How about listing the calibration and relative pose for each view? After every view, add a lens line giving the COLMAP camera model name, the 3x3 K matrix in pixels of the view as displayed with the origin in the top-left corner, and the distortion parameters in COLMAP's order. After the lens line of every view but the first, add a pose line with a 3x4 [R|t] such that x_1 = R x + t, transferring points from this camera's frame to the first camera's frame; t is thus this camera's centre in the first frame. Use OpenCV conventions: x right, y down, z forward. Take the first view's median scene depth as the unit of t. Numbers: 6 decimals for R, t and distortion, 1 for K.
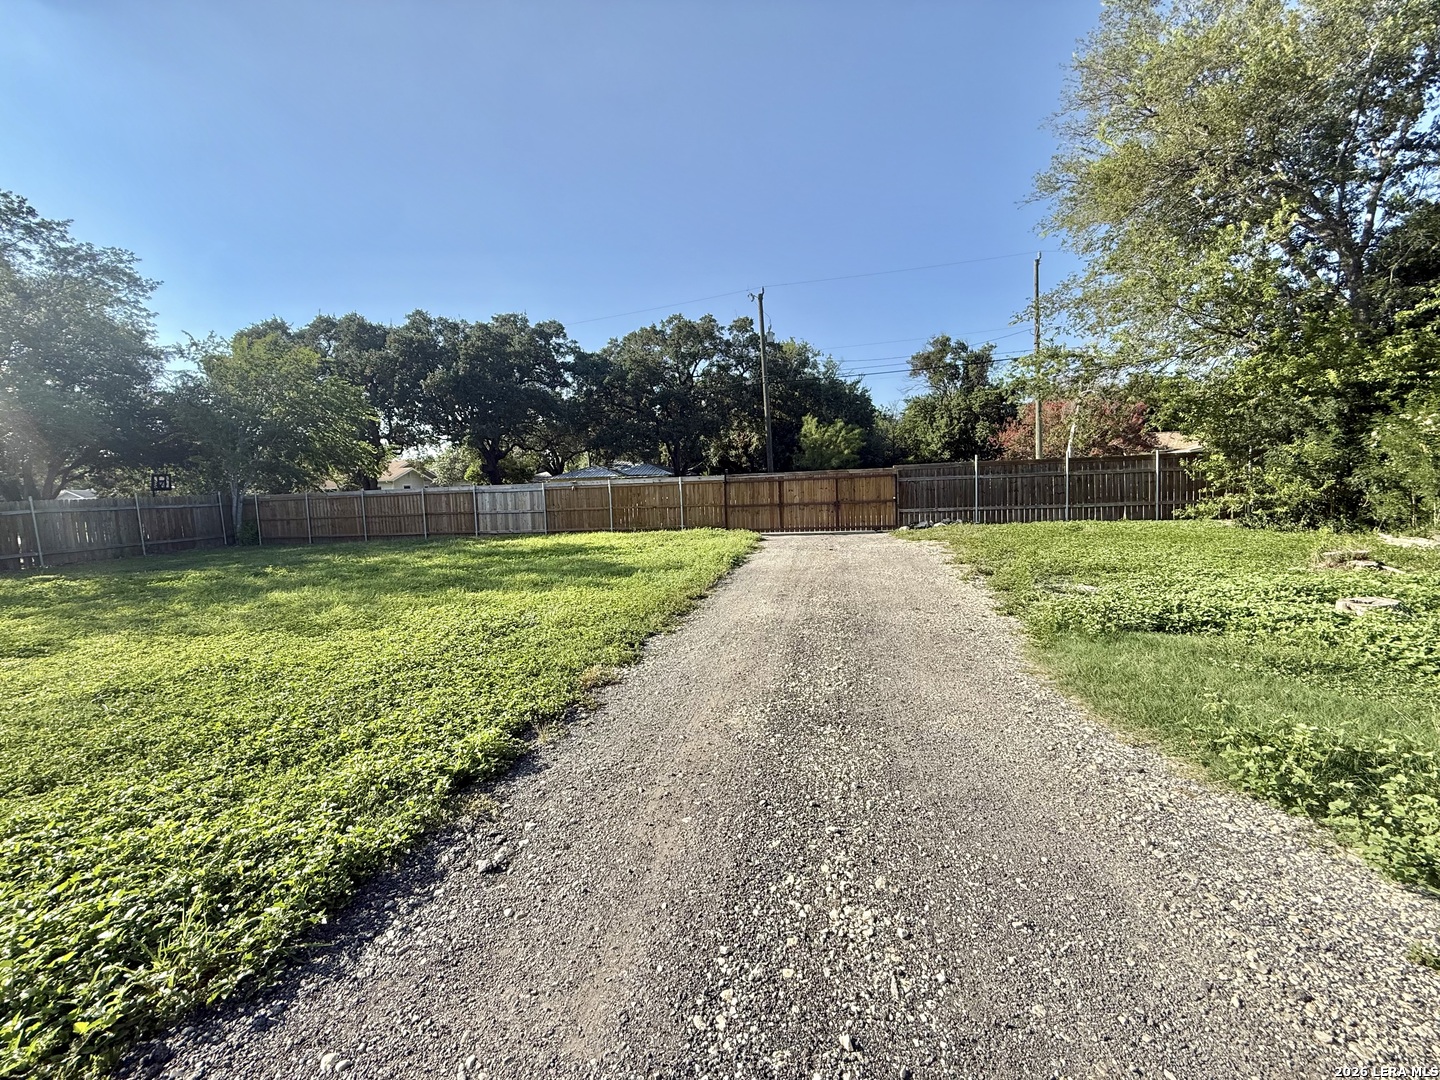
lens RADIAL K [[568.0, 0, 721.6], [0, 568.0, 534.7], [0, 0, 1]] dist [0.001240, 0.000127]
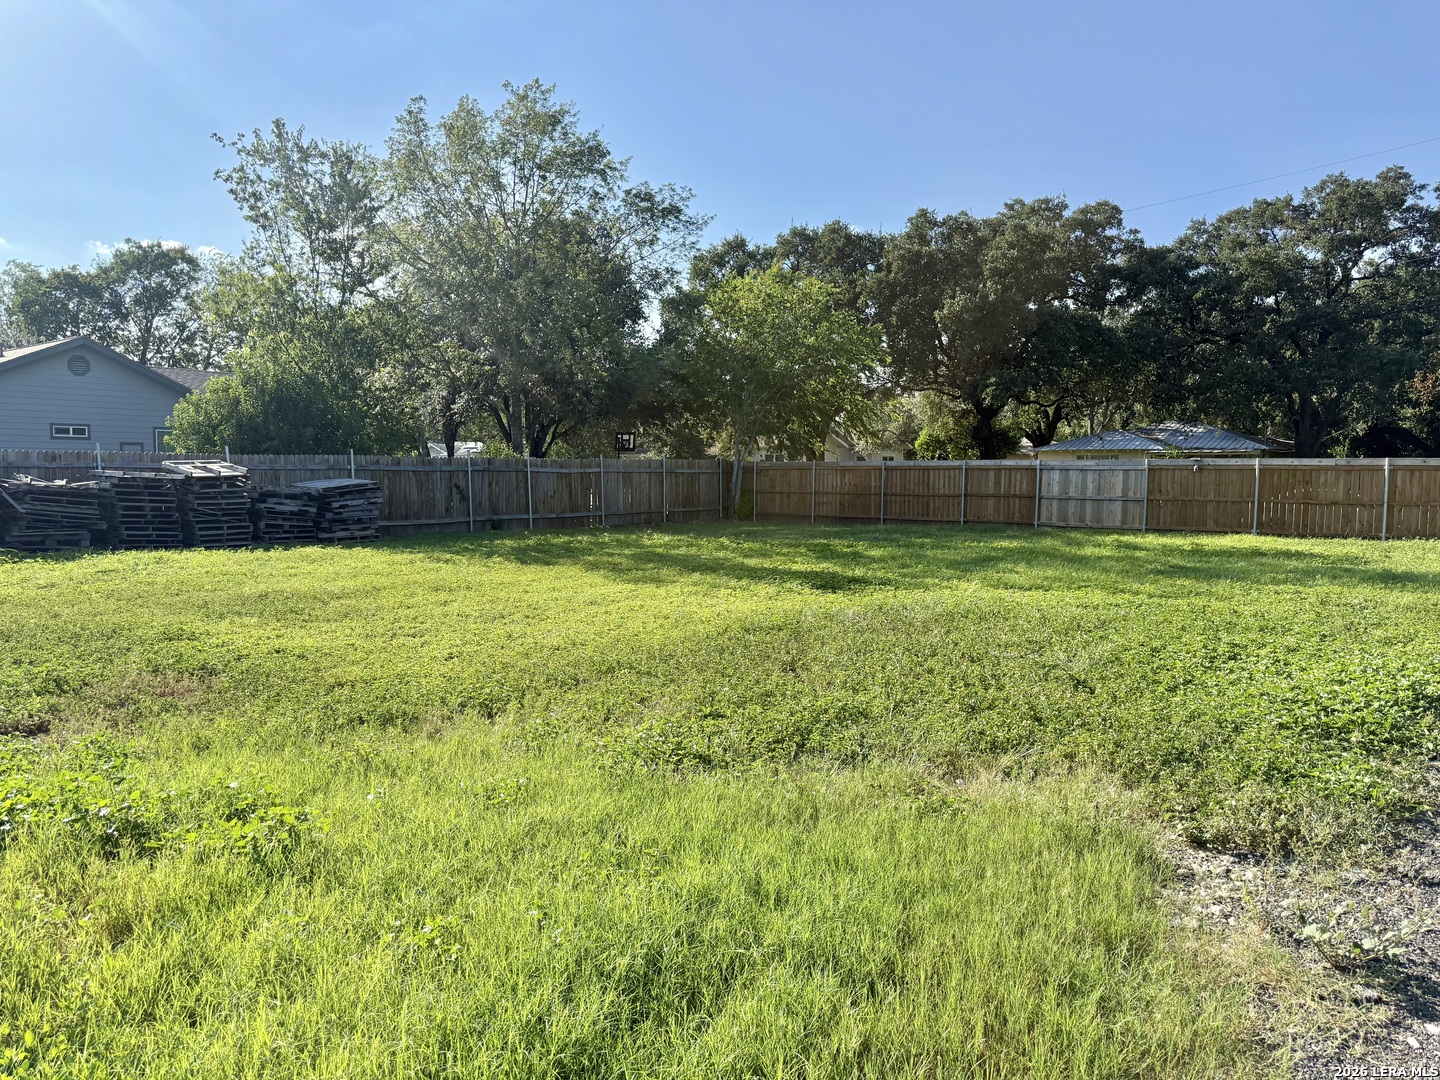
lens RADIAL K [[1019.1, 0, 717.2], [0, 1019.1, 542.1], [0, 0, 1]] dist [-0.010620, -0.007791]
pose [[0.857058, 0.077076, -0.509422, -0.083091], [-0.081407, 0.996585, 0.013824, 0.025275], [0.508748, 0.029623, 0.860406, -0.238607]]
